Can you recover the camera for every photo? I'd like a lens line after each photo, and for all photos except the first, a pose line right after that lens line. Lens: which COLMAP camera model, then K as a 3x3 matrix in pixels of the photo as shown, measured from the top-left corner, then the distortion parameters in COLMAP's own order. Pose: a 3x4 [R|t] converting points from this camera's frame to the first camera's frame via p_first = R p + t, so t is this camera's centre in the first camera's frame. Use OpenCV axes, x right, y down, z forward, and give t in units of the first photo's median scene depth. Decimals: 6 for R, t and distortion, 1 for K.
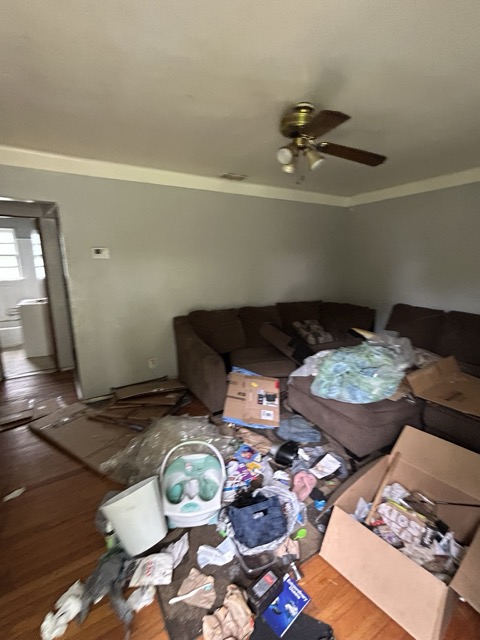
lens RADIAL K [[288.5, 0, 241.1], [0, 288.5, 319.0], [0, 0, 1]] dist [0.000273, 0.000815]
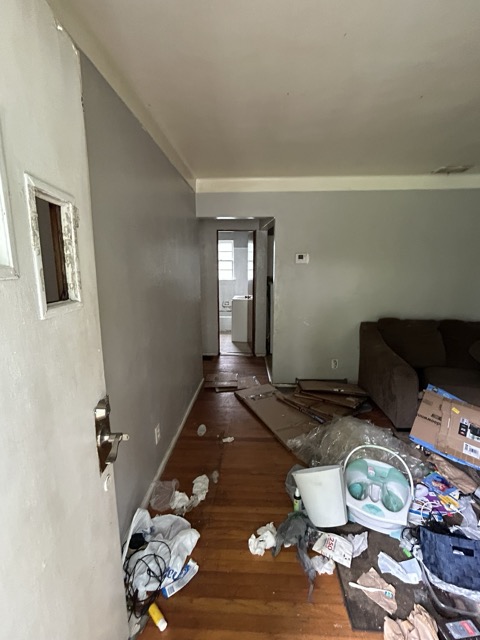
lens RADIAL K [[288.5, 0, 241.8], [0, 288.5, 319.3], [0, 0, 1]] dist [0.000273, 0.000815]
pose [[0.833058, 0.106632, -0.542811, -0.057428], [-0.115651, 0.993134, 0.017604, 0.021369], [0.540961, 0.048112, 0.839670, -0.087238]]
